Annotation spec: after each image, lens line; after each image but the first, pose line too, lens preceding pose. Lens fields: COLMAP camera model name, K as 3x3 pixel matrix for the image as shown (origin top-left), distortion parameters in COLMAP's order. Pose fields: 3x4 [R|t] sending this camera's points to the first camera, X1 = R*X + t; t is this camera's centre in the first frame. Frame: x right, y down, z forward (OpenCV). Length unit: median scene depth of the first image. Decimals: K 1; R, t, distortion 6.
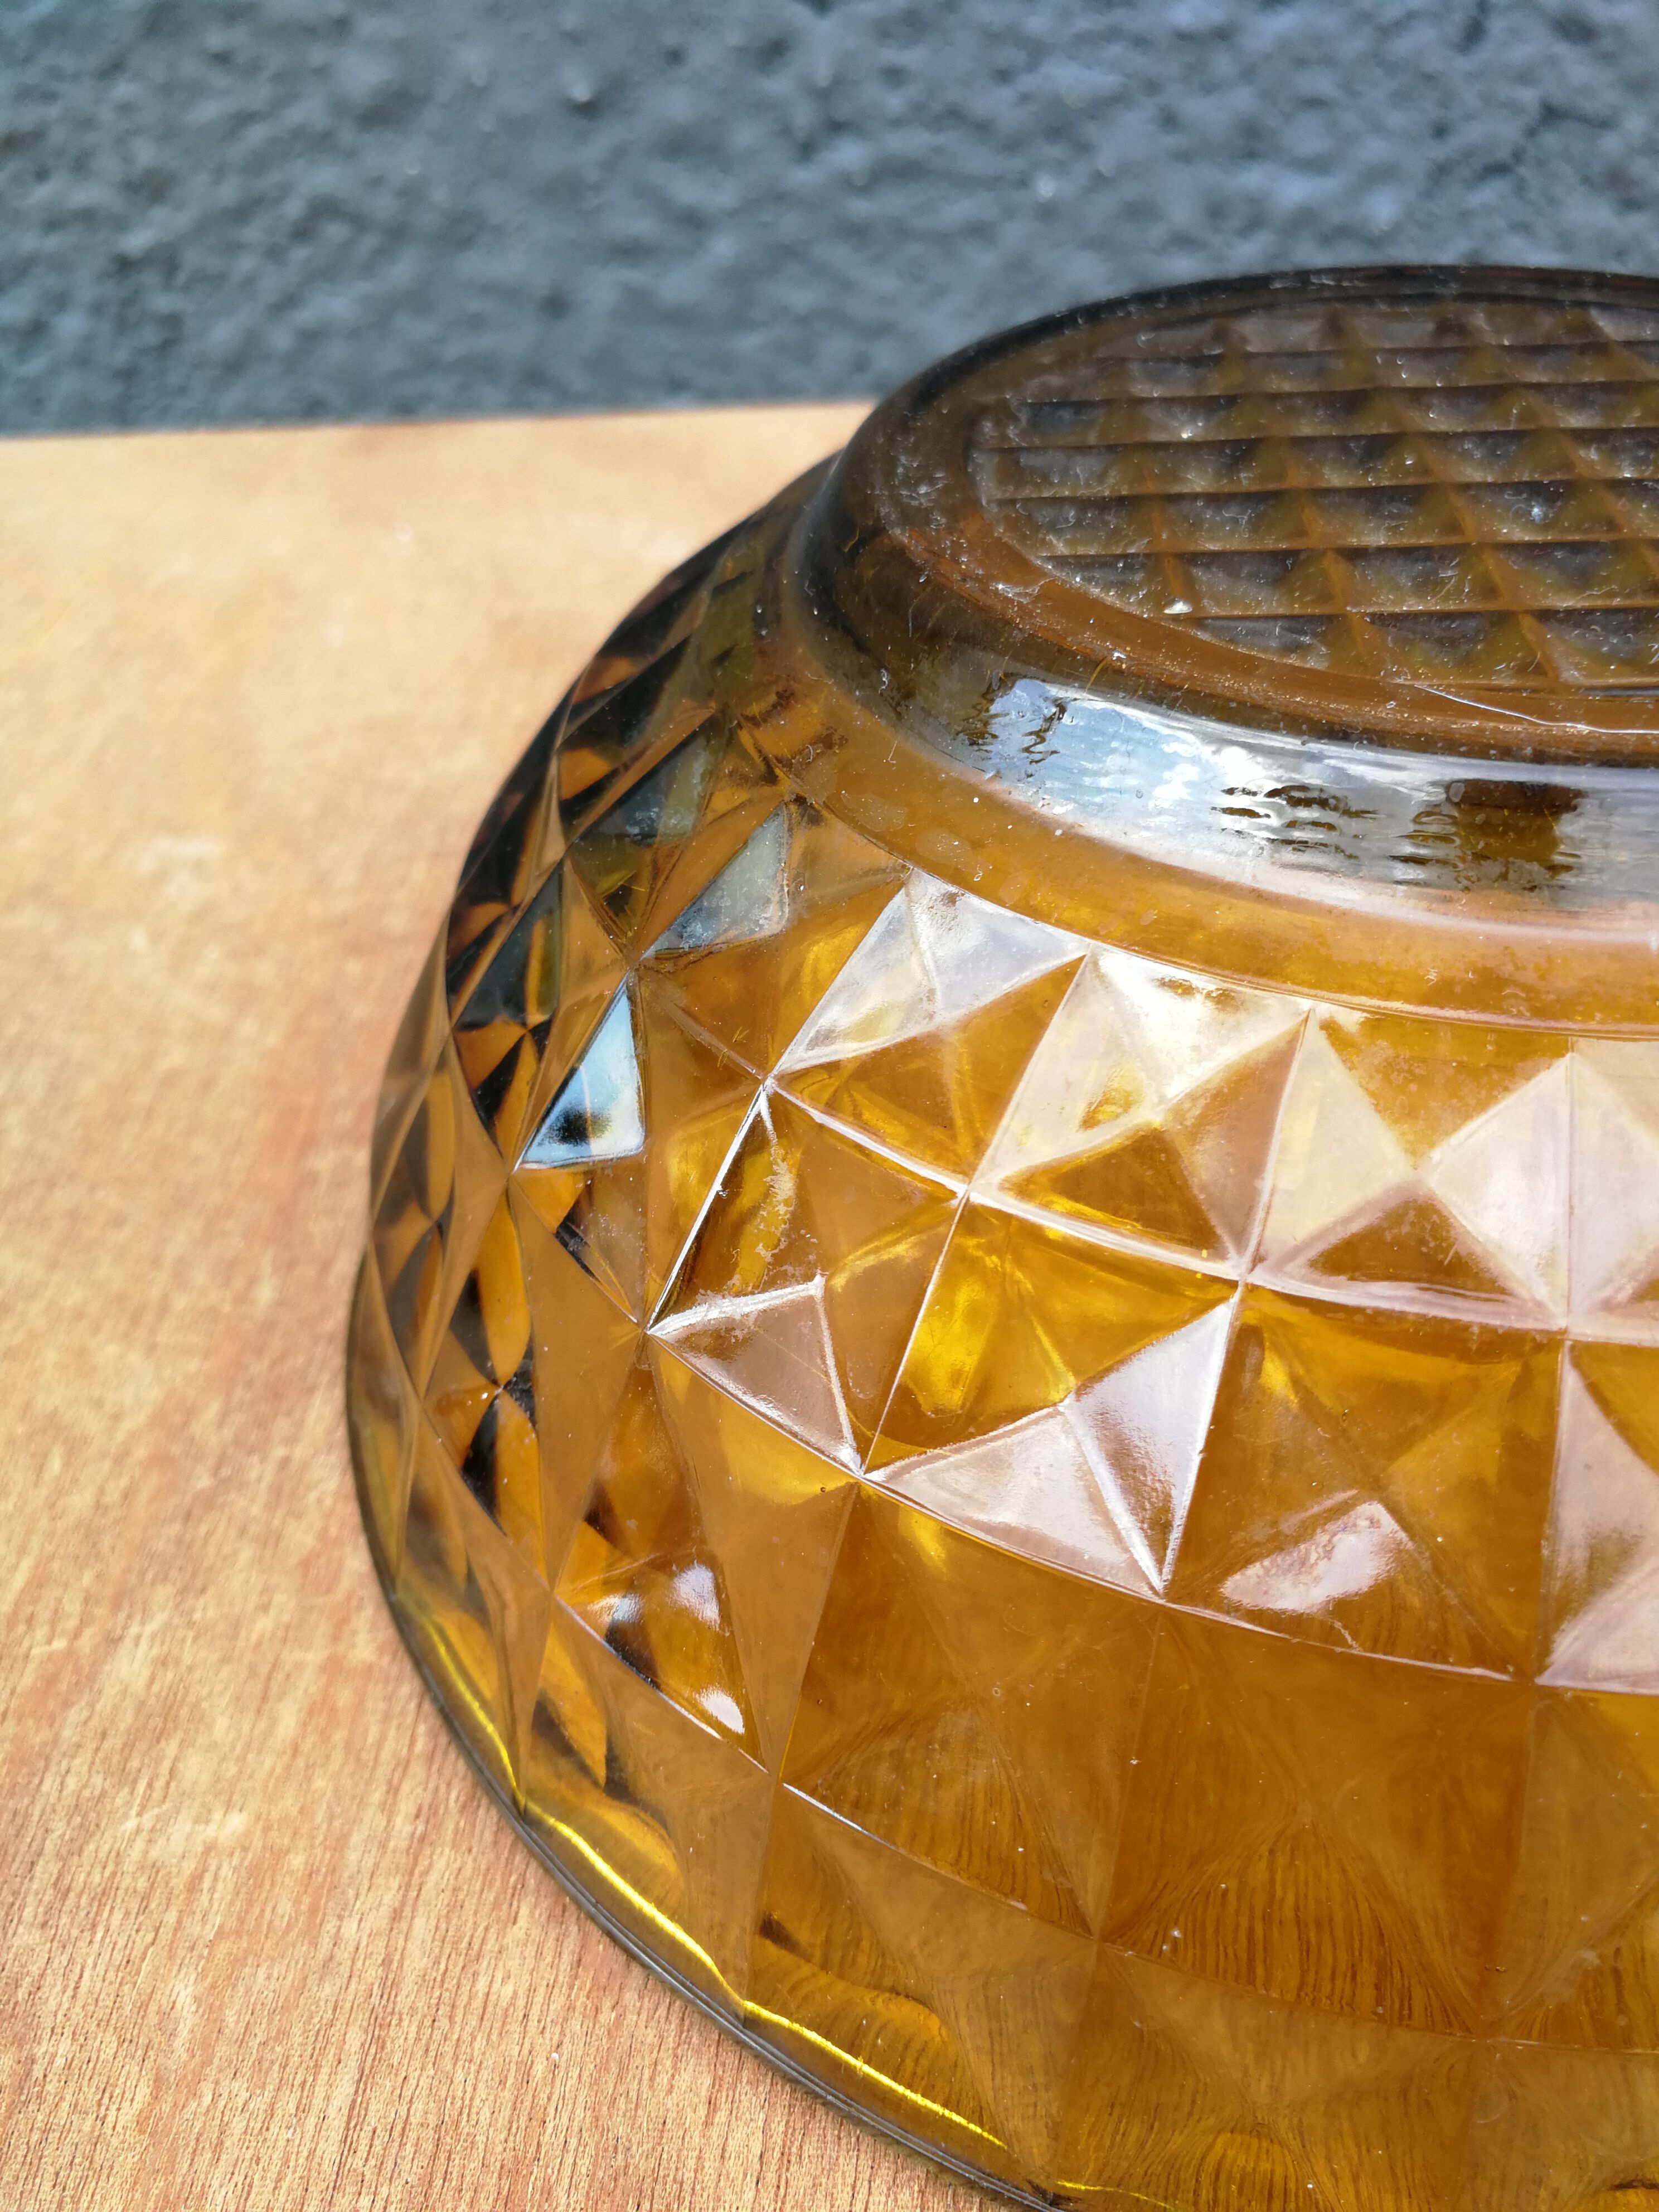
lens RADIAL K [[1867.1, 0, 817.3], [0, 1867.1, 1109.5], [0, 0, 1]] dist [0.006092, -0.039081]
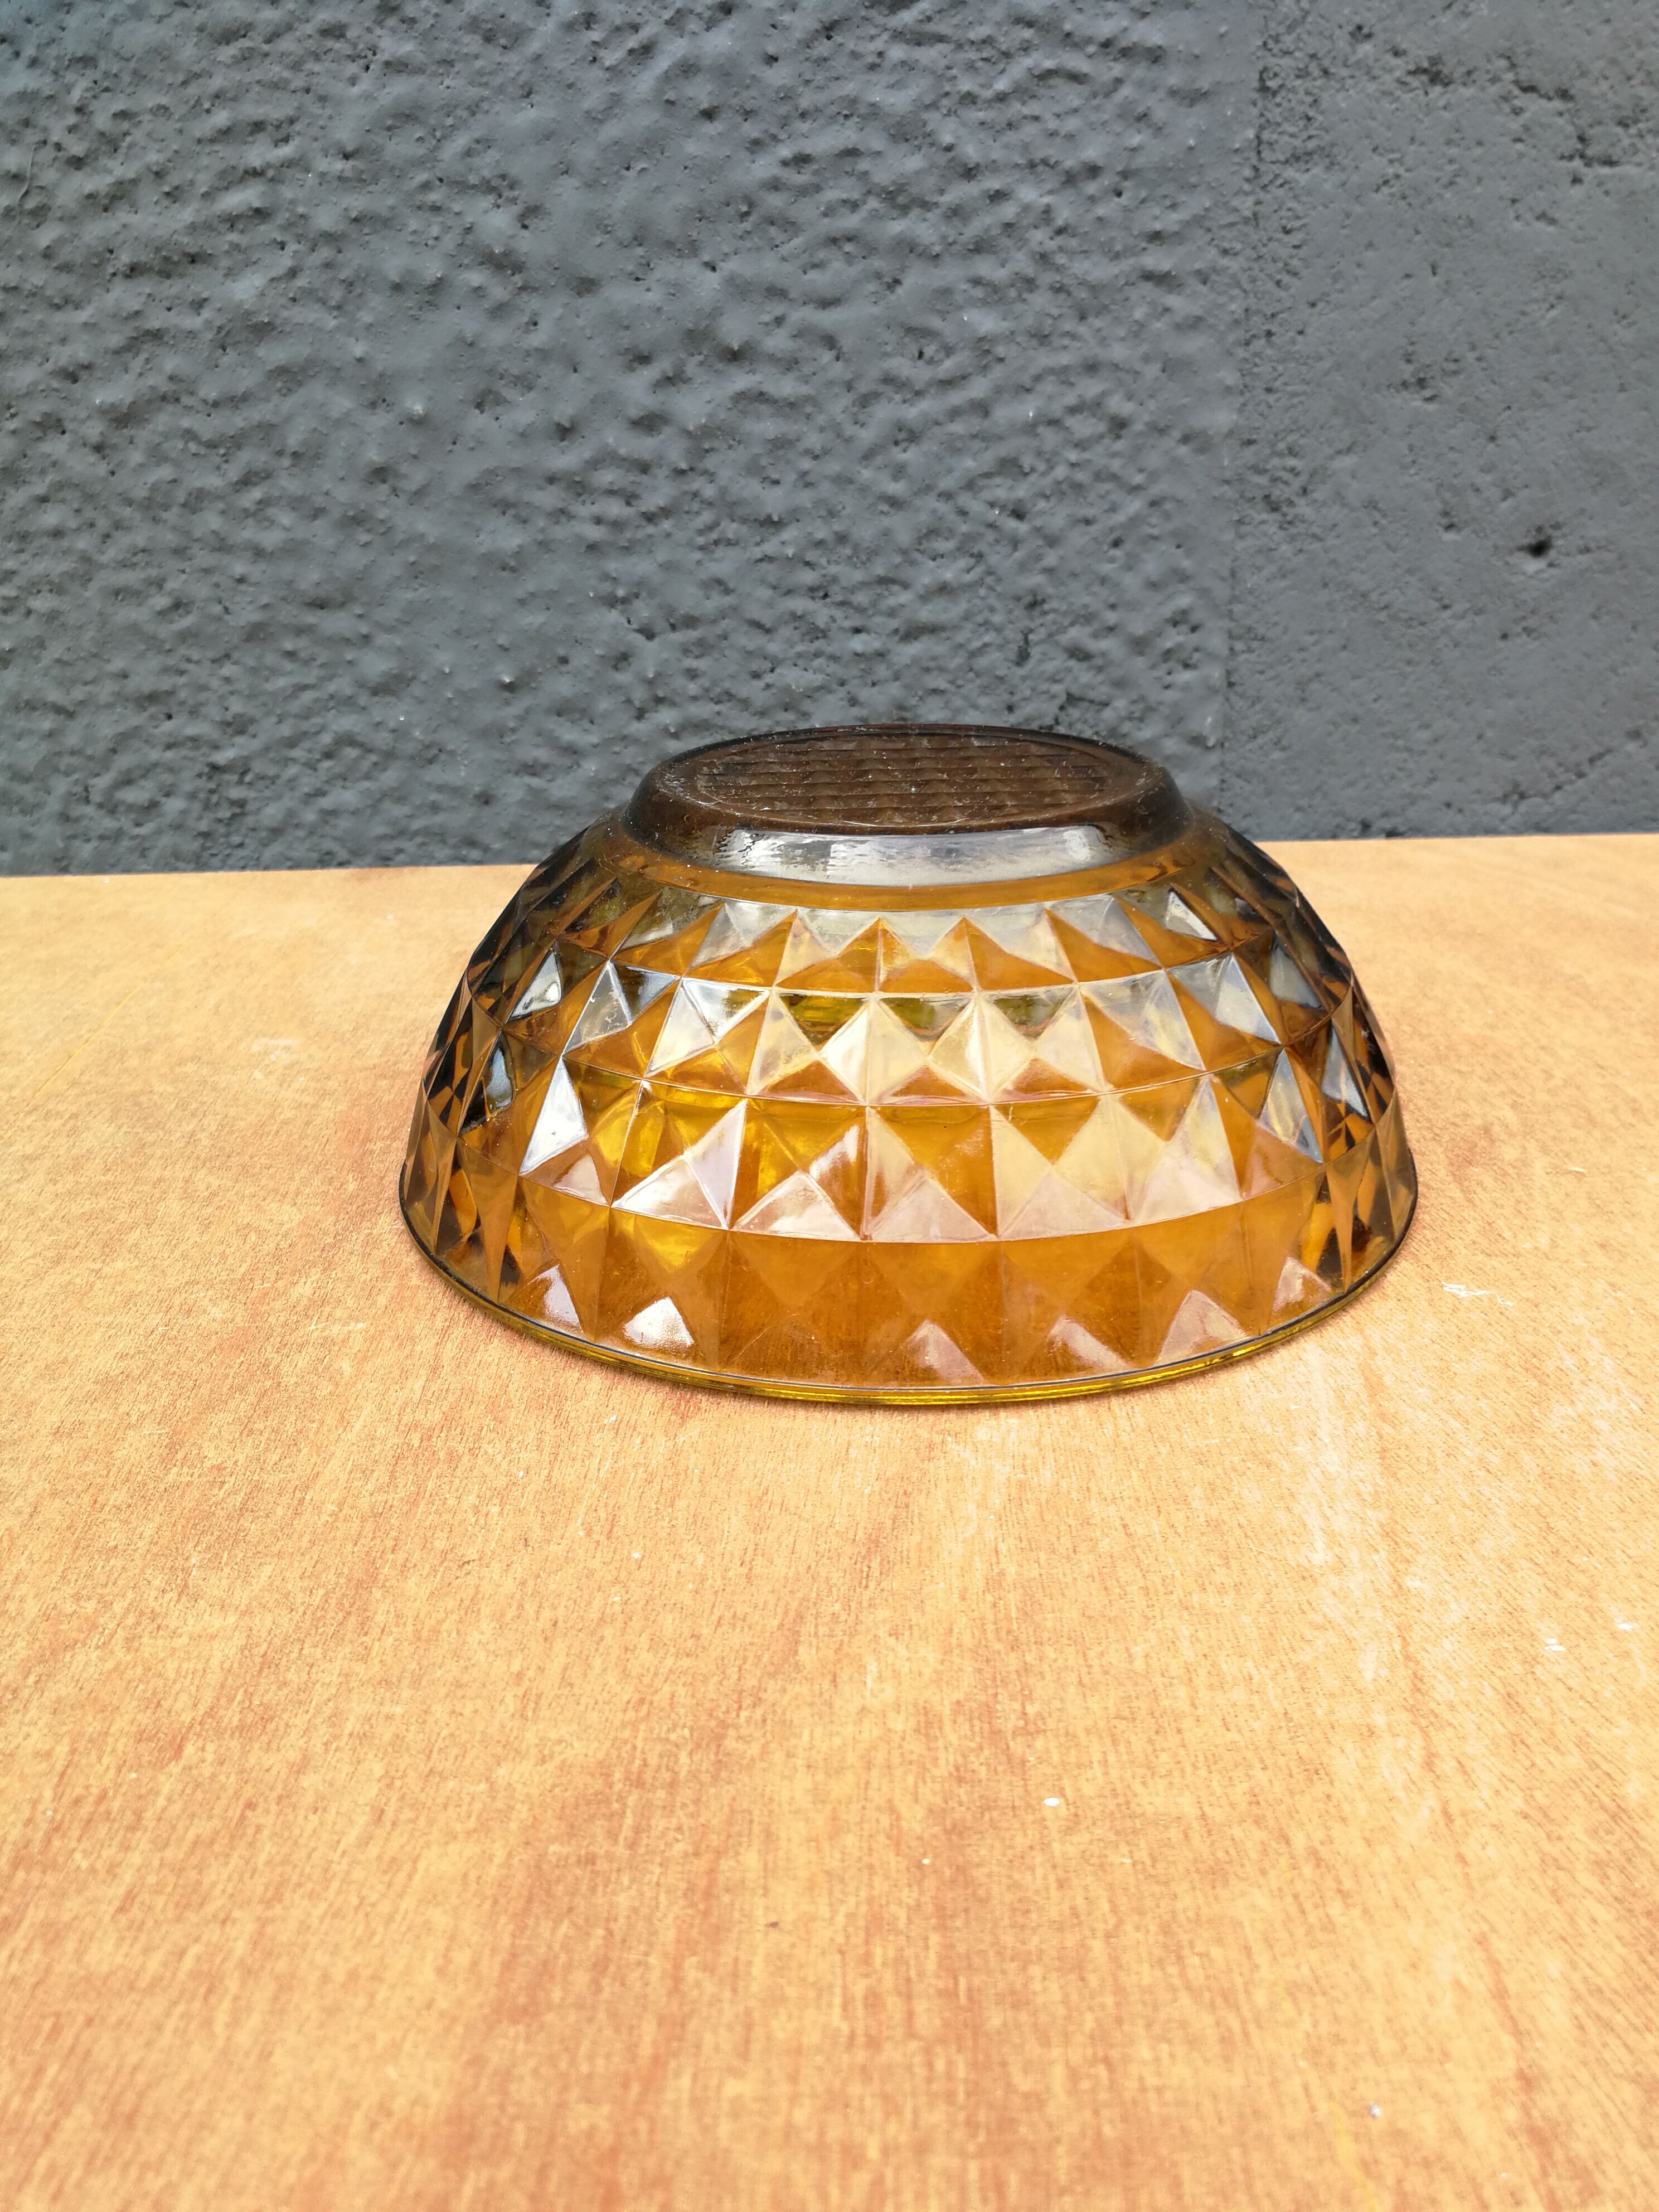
lens RADIAL K [[1847.5, 0, 826.6], [0, 1847.5, 1104.3], [0, 0, 1]] dist [0.007178, -0.016648]
pose [[0.996380, 0.001514, 0.084998, 0.020421], [0.024359, 0.952833, -0.302516, 0.337306], [-0.081447, 0.303491, 0.949347, -0.499736]]
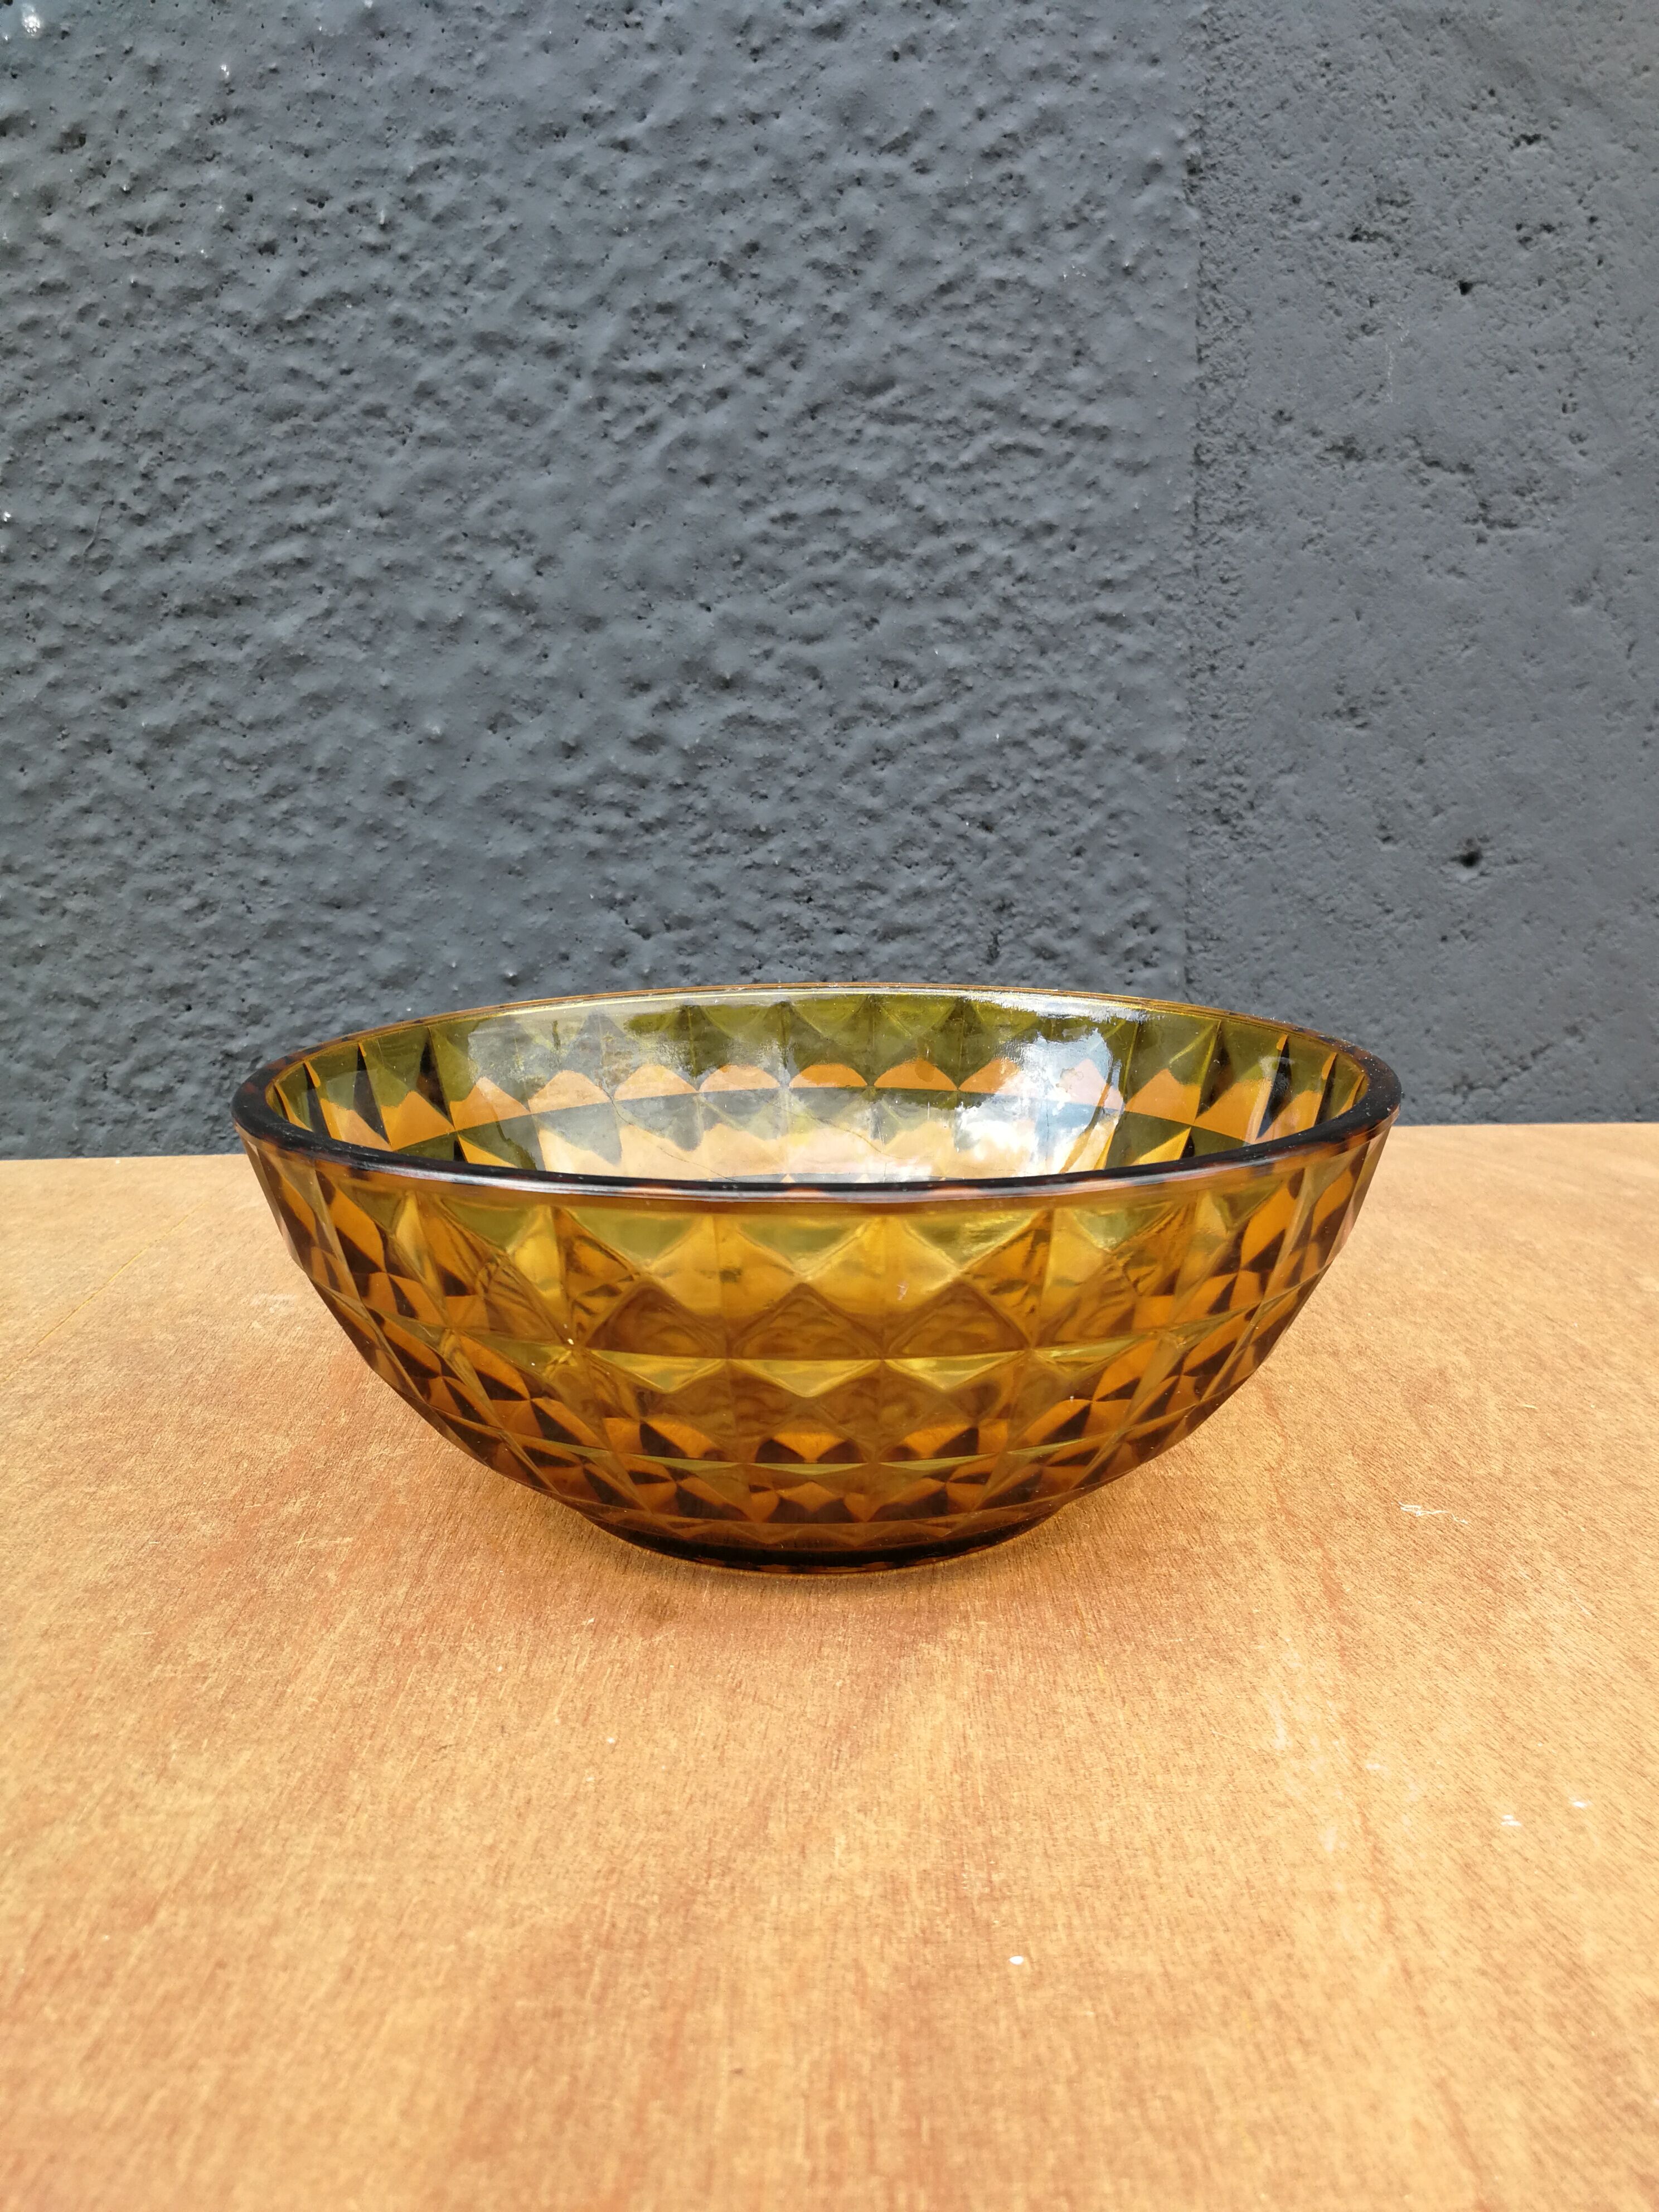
lens RADIAL K [[1837.5, 0, 829.5], [0, 1837.5, 1106.0], [0, 0, 1]] dist [0.006773, -0.036270]
pose [[0.995762, 0.020177, 0.089726, 0.024212], [0.024660, 0.881332, -0.471854, 0.411070], [-0.088598, 0.472067, 0.877099, -0.522434]]
